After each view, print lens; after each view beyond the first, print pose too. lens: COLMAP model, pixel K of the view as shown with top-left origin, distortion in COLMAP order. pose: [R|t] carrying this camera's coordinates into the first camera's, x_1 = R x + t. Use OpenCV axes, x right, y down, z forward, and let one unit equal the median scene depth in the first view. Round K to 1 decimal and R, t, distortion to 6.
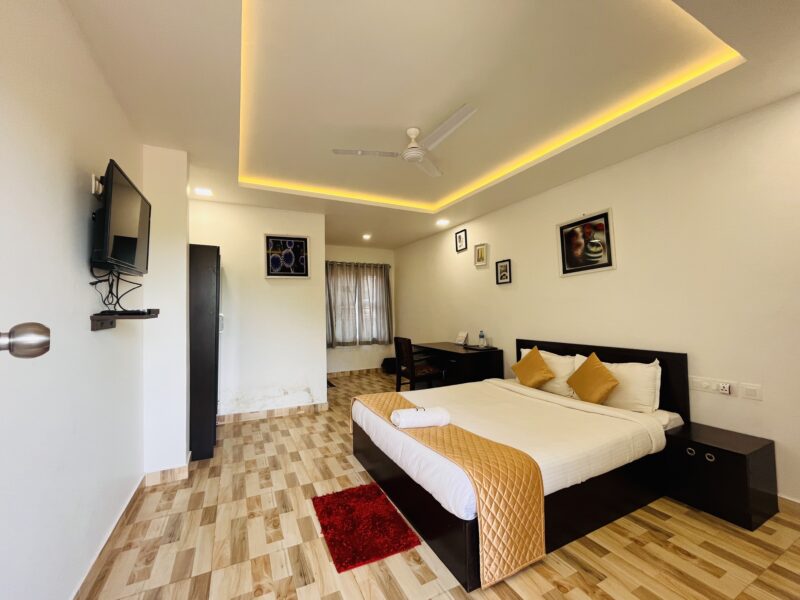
lens RADIAL K [[324.4, 0, 390.1], [0, 324.4, 301.3], [0, 0, 1]] dist [0.002152, -0.000375]
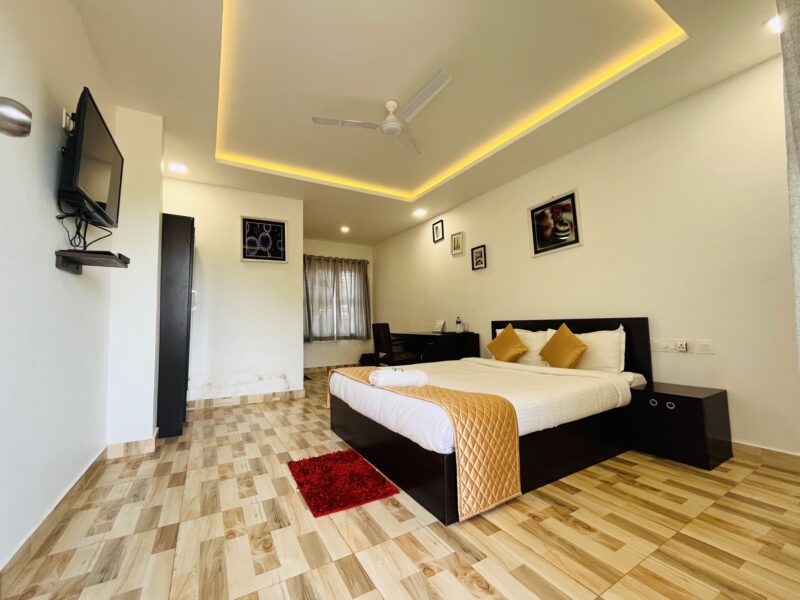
lens RADIAL K [[324.4, 0, 389.5], [0, 324.4, 292.8], [0, 0, 1]] dist [0.002152, -0.000375]
pose [[0.997843, 0.003215, 0.065566, -0.001469], [-0.000606, 0.999208, -0.039778, 0.121142], [-0.065642, 0.039652, 0.997055, -0.008740]]
